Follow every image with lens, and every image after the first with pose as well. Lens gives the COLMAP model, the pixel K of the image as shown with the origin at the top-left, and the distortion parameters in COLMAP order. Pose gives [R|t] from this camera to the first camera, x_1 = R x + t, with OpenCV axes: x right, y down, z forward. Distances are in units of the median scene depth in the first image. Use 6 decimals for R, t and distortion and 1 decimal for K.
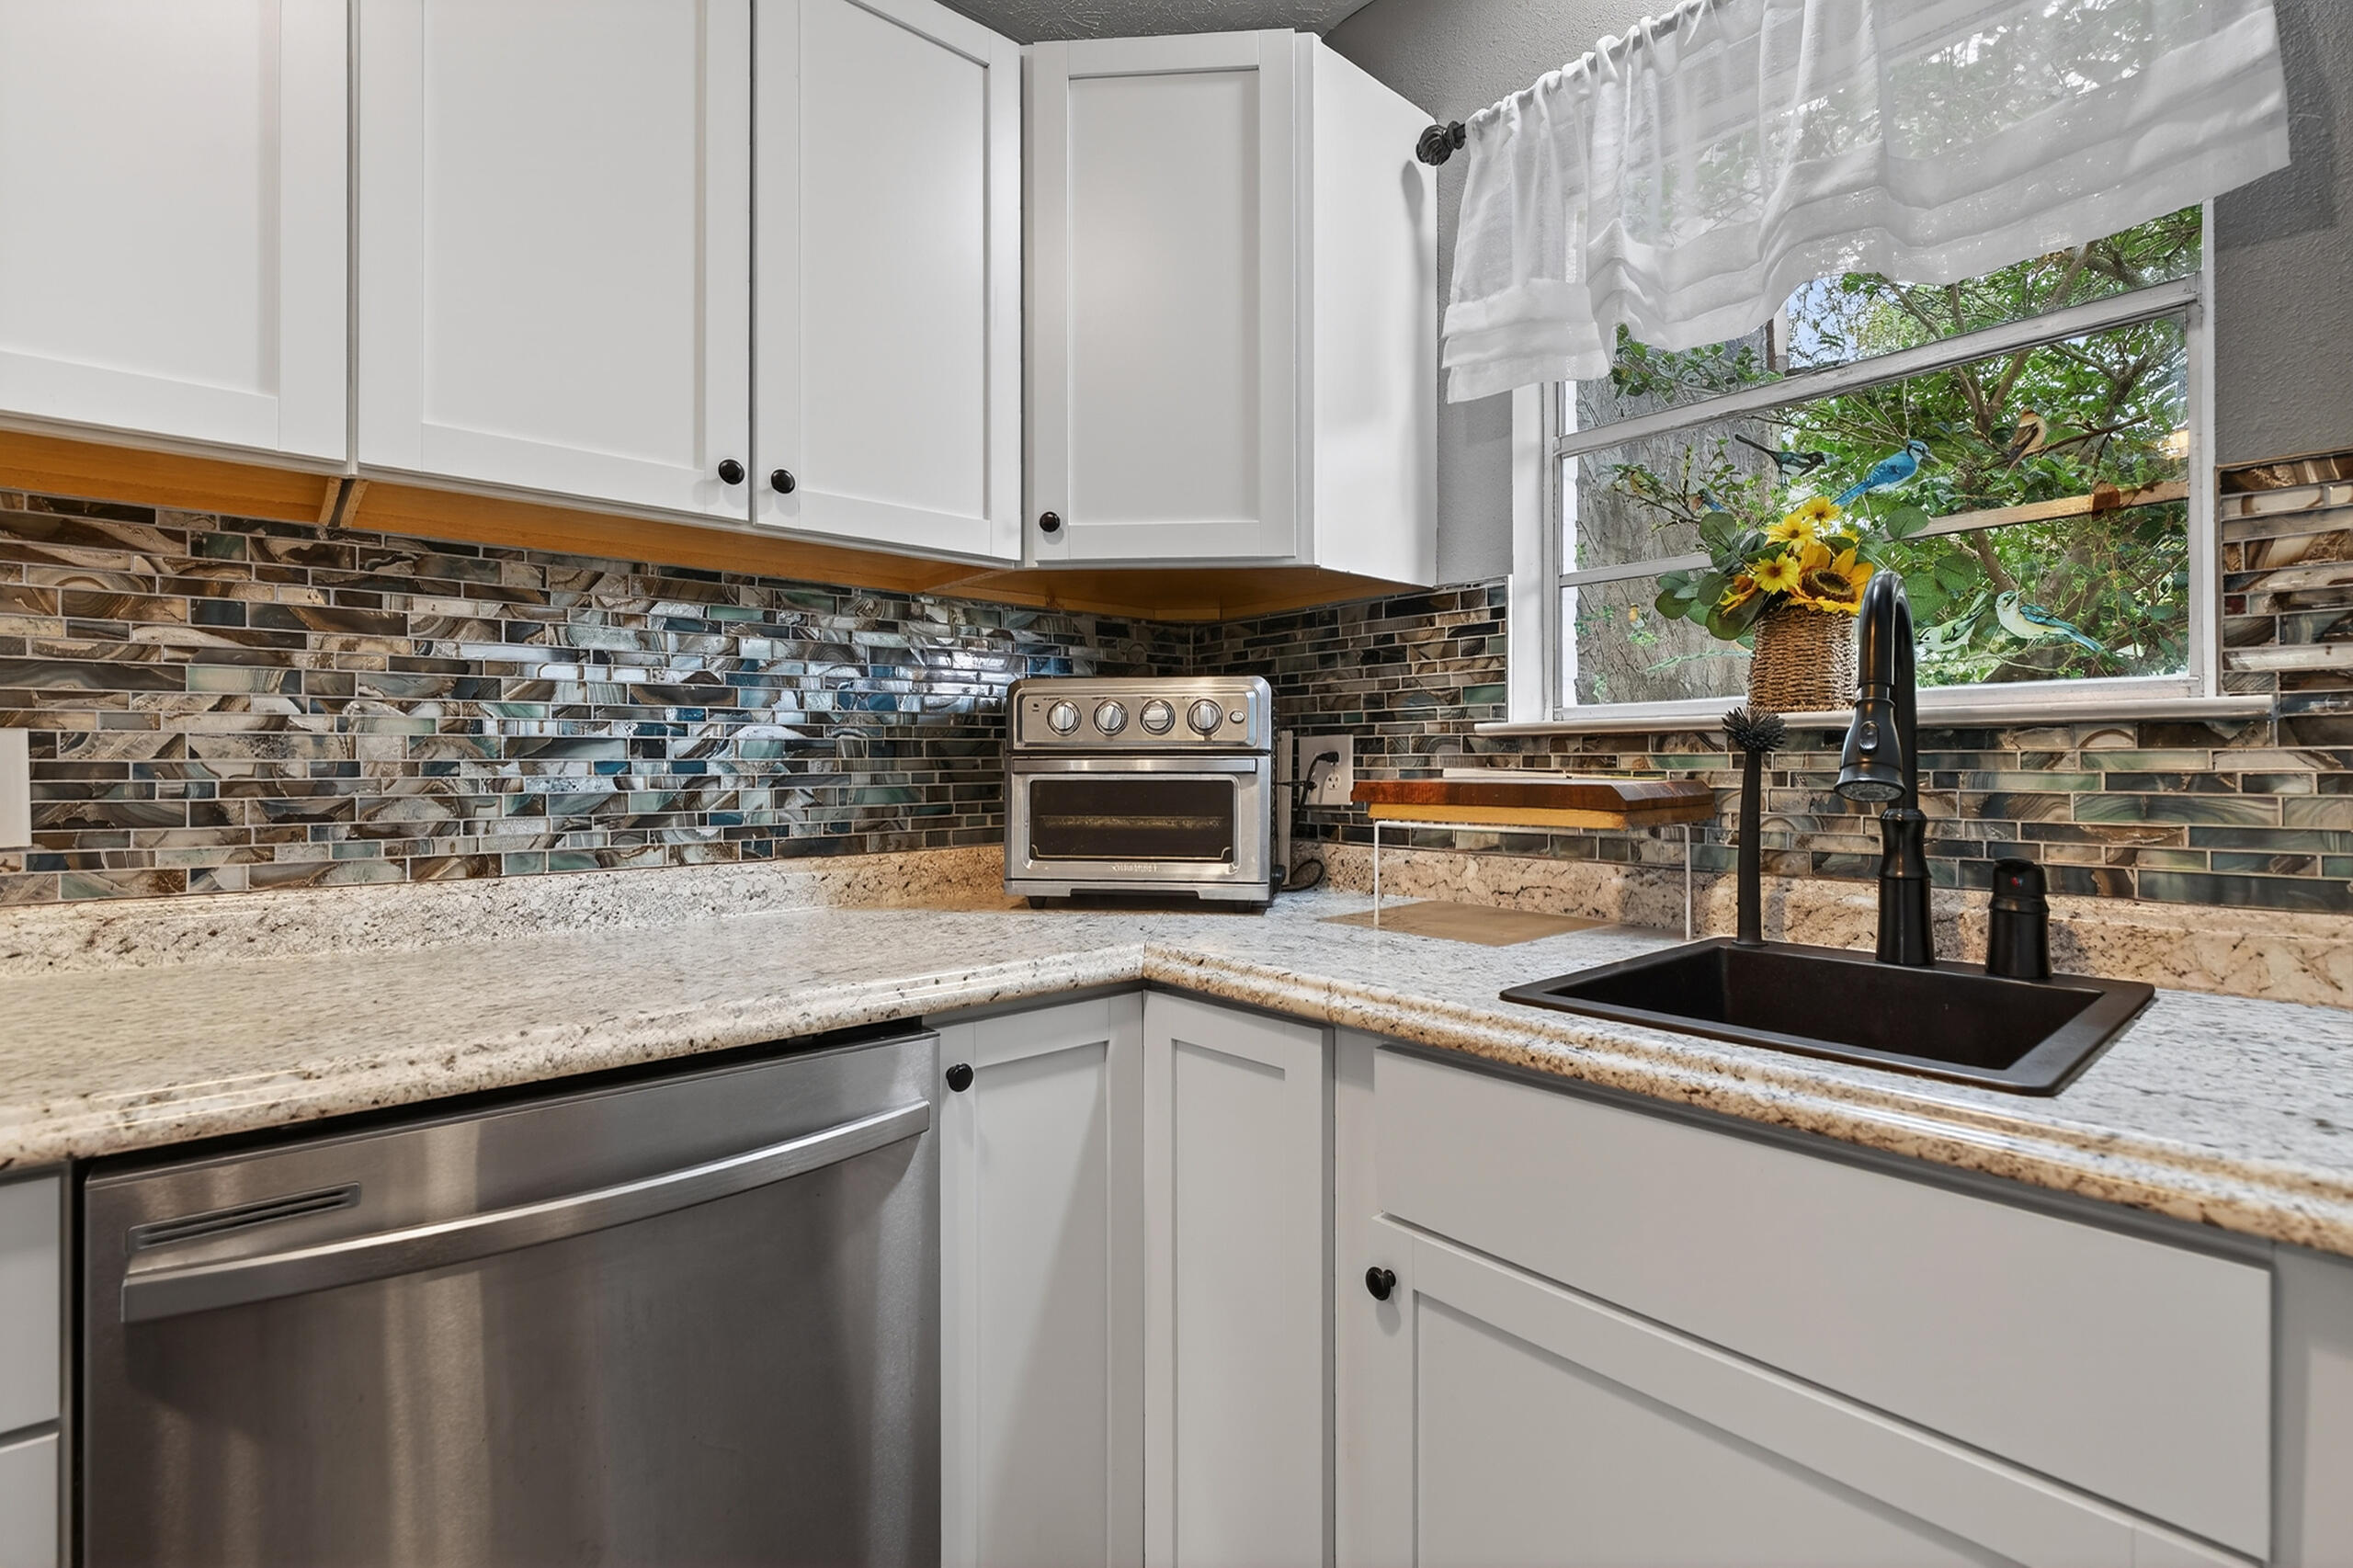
lens RADIAL K [[1044.2, 0, 1185.3], [0, 1044.2, 774.7], [0, 0, 1]] dist [-0.001150, -0.000473]
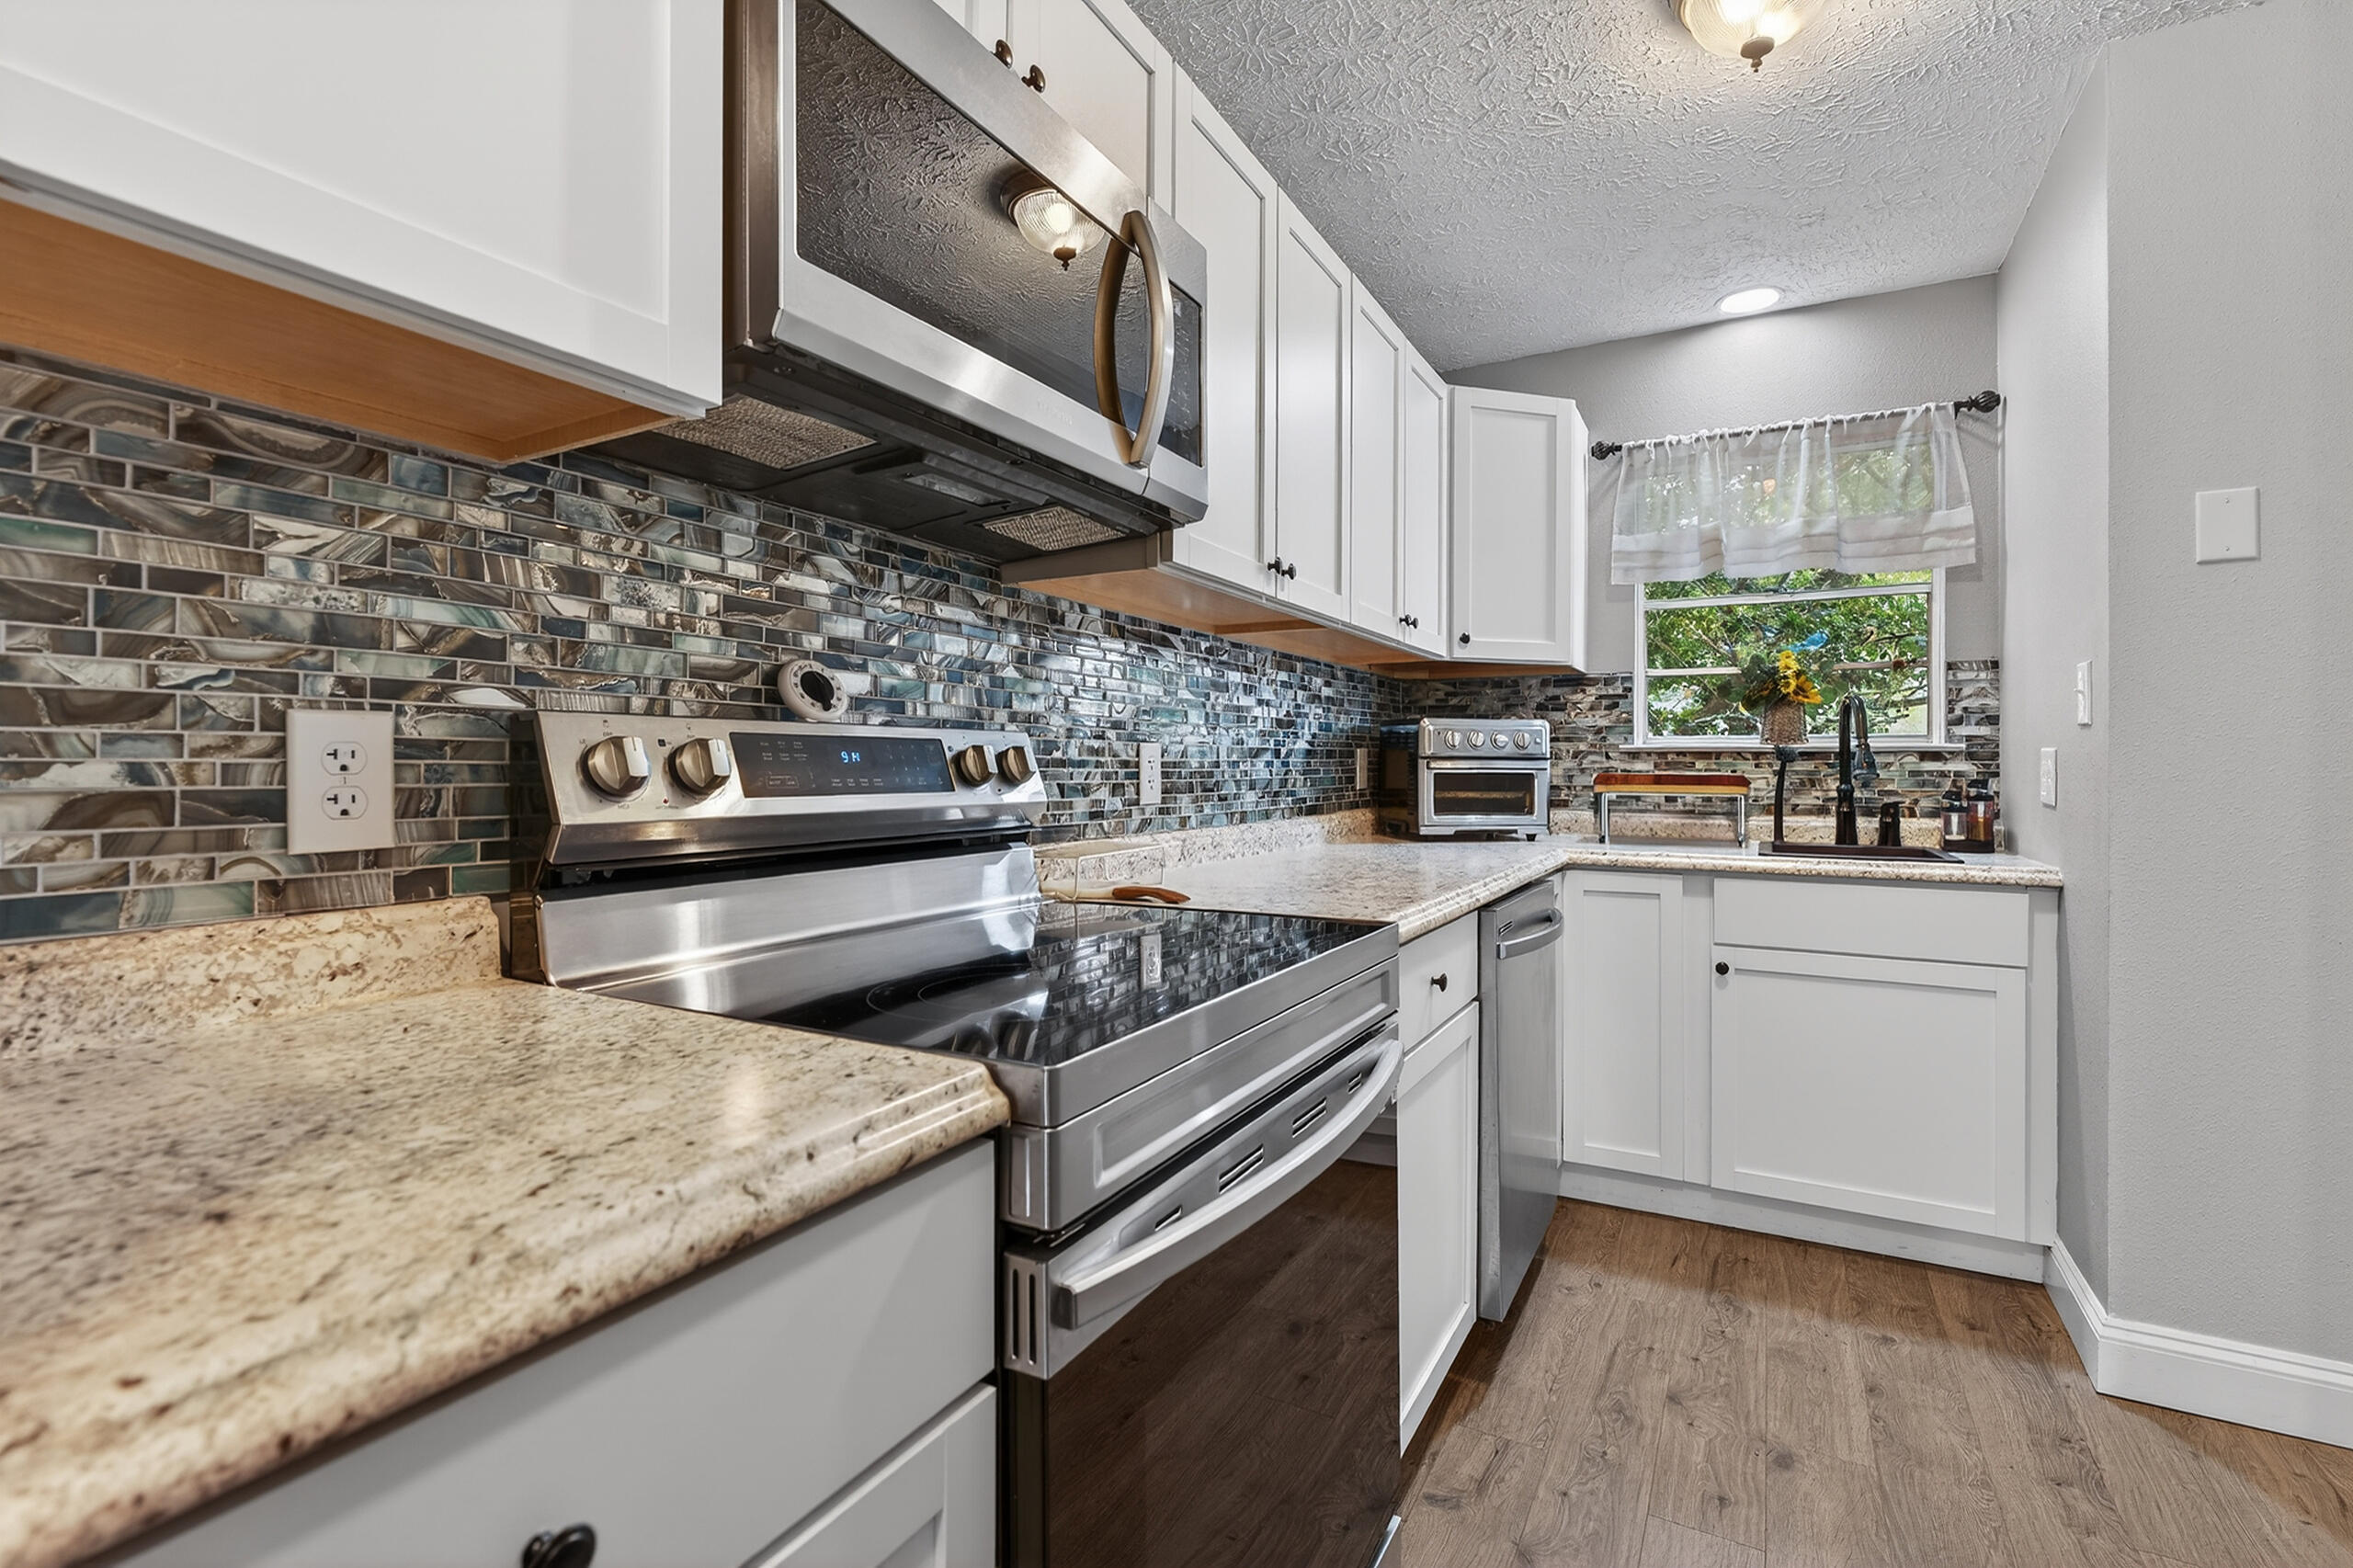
lens RADIAL K [[1044.2, 0, 1170.7], [0, 1044.2, 774.4], [0, 0, 1]] dist [-0.001150, -0.000473]
pose [[0.942233, 0.004007, 0.334936, -1.300067], [-0.004186, 0.999991, -0.000187, 0.011690], [-0.334933, -0.001225, 0.942241, -0.638620]]
